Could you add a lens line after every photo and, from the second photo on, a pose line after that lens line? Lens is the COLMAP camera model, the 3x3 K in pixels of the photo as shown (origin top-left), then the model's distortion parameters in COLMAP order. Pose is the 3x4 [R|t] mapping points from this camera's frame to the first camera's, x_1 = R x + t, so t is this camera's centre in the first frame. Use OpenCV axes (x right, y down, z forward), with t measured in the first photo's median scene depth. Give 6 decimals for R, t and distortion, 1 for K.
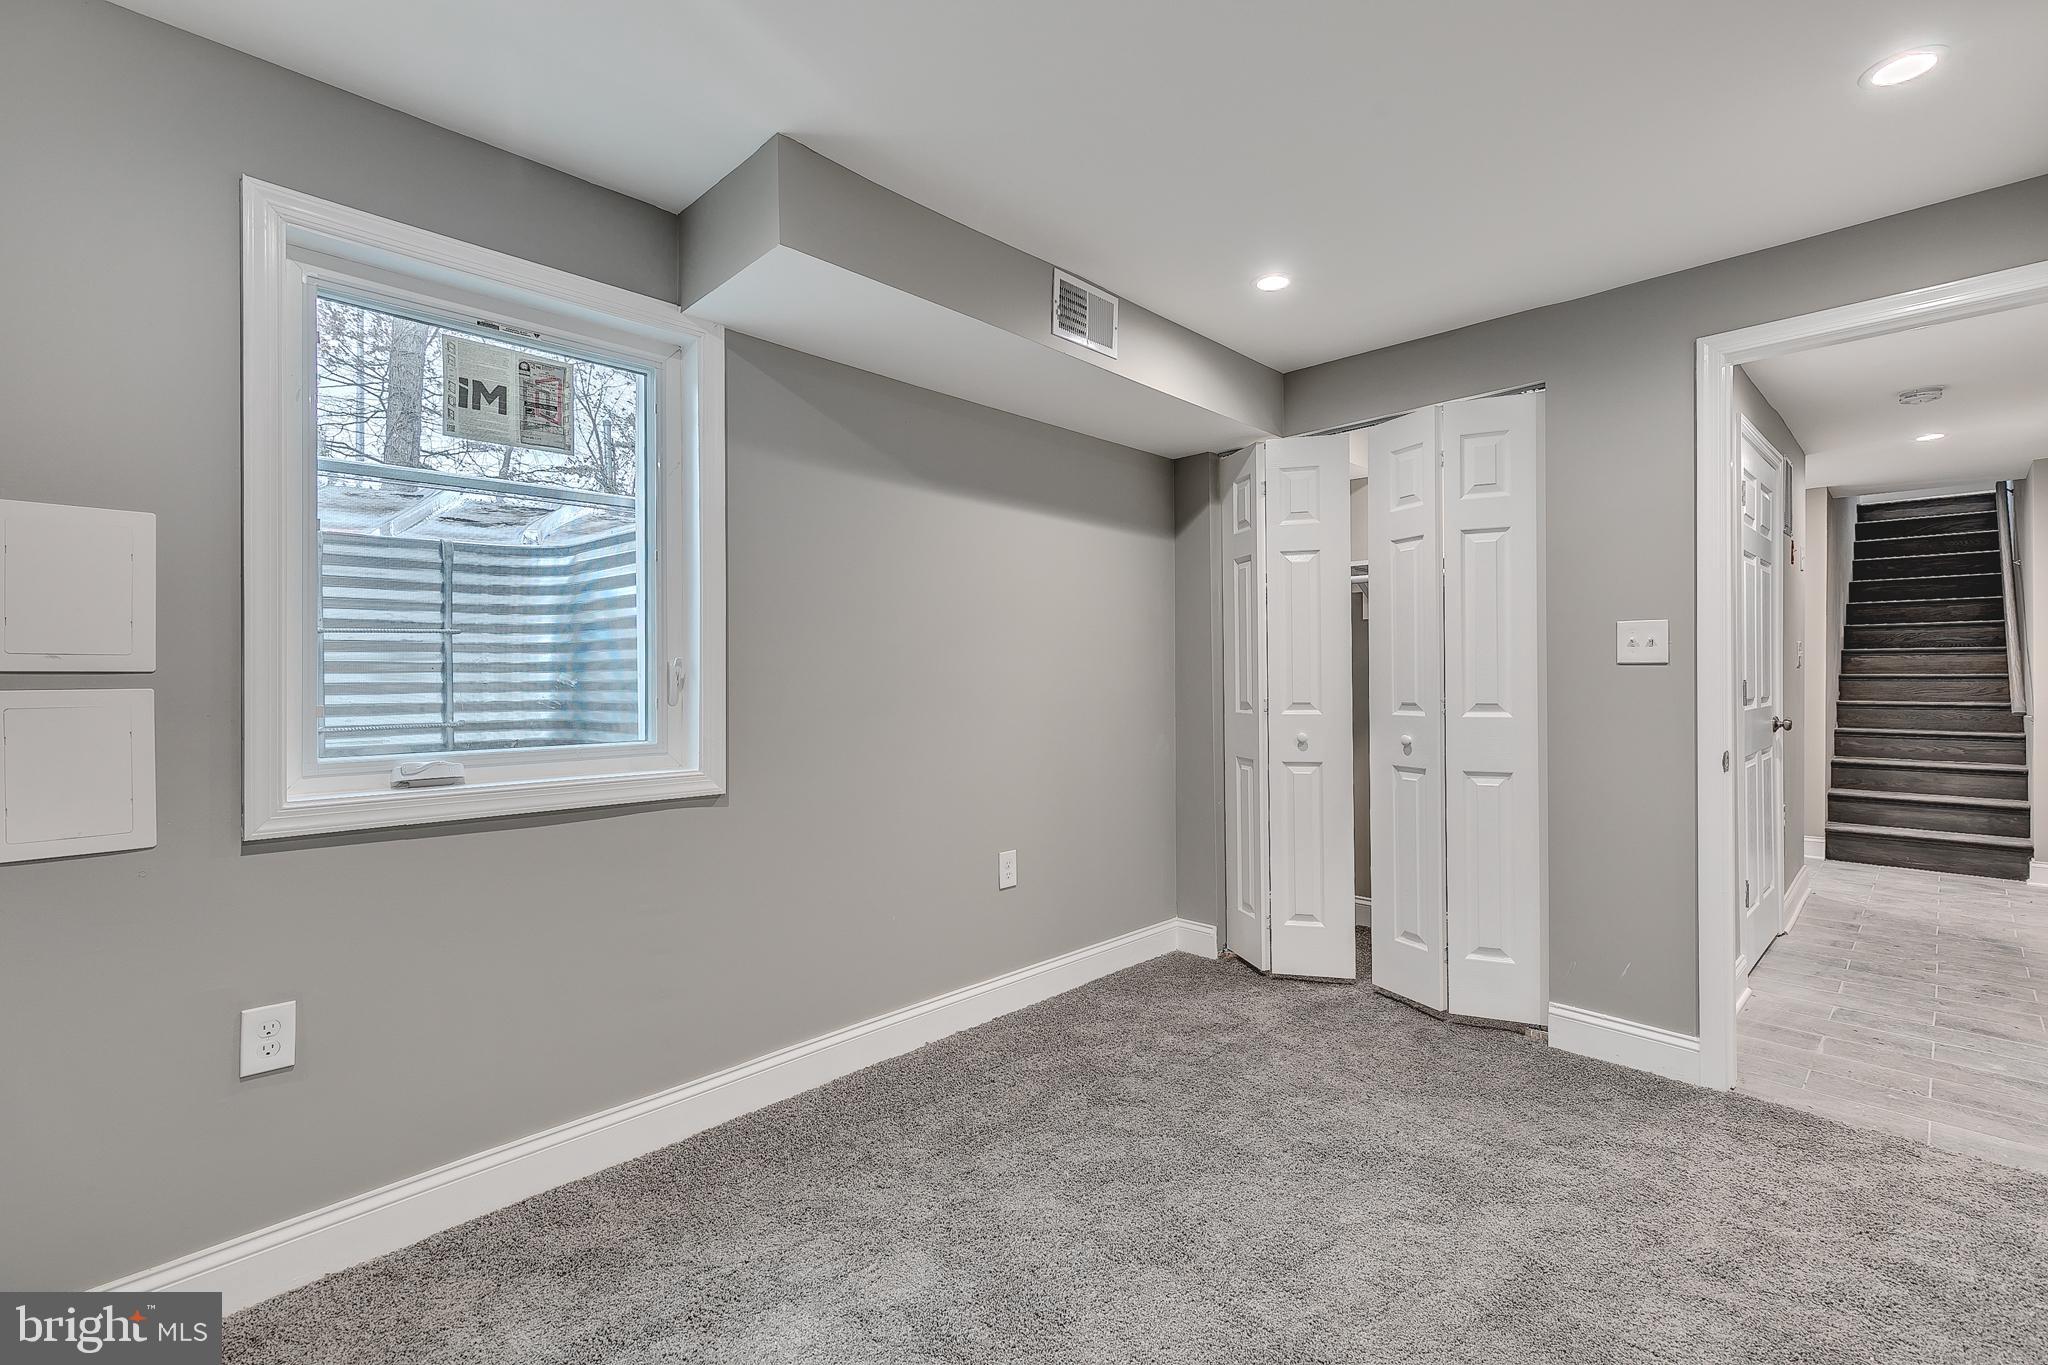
lens RADIAL K [[916.9, 0, 1039.1], [0, 916.9, 674.5], [0, 0, 1]] dist [0.002585, 0.000623]
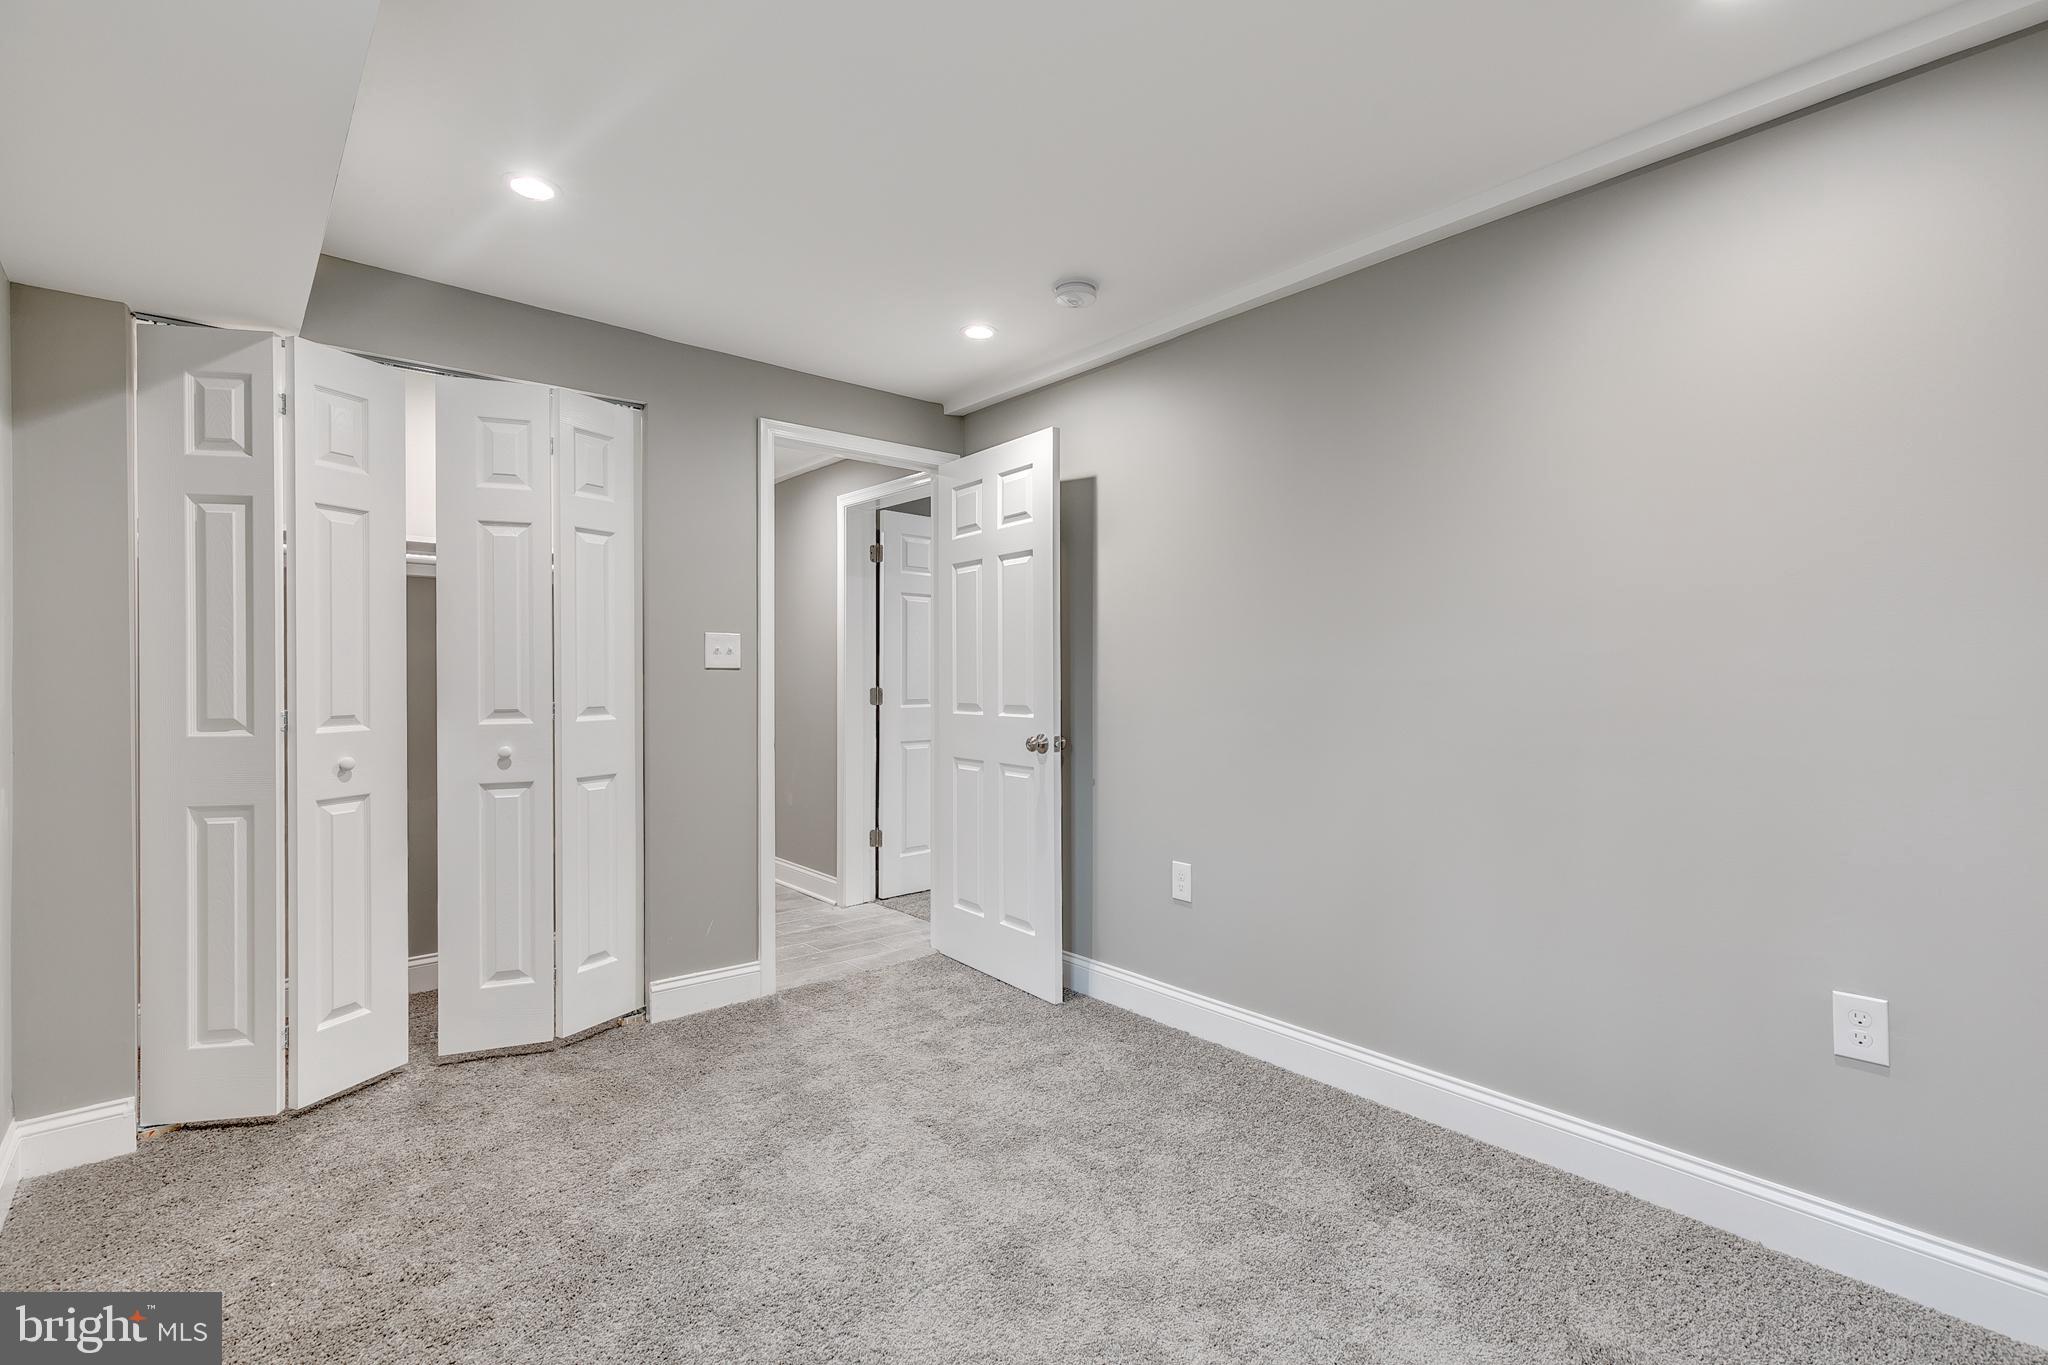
lens RADIAL K [[916.9, 0, 1039.1], [0, 916.9, 674.5], [0, 0, 1]] dist [0.002585, 0.000623]
pose [[0.054314, 0.007826, 0.998493, -0.446007], [0.001739, 0.999967, -0.007932, 0.005134], [-0.998522, 0.002167, 0.054298, 0.440328]]
